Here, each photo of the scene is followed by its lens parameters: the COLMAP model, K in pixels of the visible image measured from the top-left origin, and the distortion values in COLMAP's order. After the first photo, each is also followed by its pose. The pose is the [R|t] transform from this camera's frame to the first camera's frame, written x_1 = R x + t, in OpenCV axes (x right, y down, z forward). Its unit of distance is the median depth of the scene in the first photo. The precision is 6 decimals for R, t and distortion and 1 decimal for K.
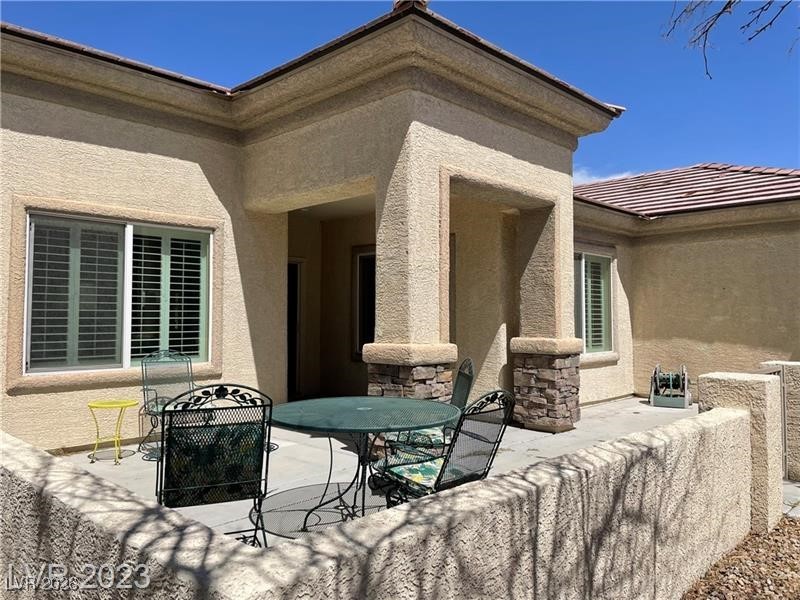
lens RADIAL K [[608.8, 0, 400.0], [0, 608.8, 300.0], [0, 0, 1]] dist [0.091952, -0.113969]
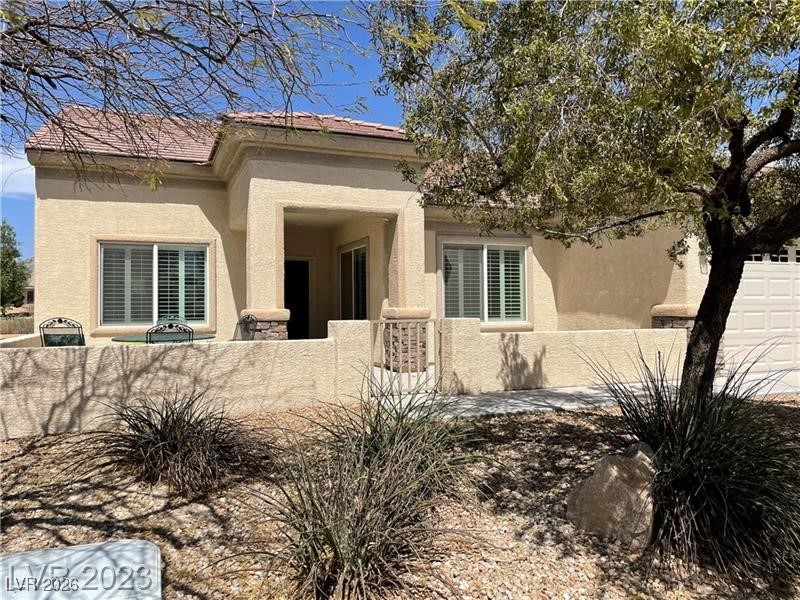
lens RADIAL K [[608.8, 0, 400.0], [0, 608.8, 300.0], [0, 0, 1]] dist [0.091952, -0.113969]
pose [[0.916744, -0.014993, -0.399195, 0.947470], [0.021889, 0.999679, 0.012722, 0.030228], [0.398876, -0.020400, 0.916778, -0.361725]]
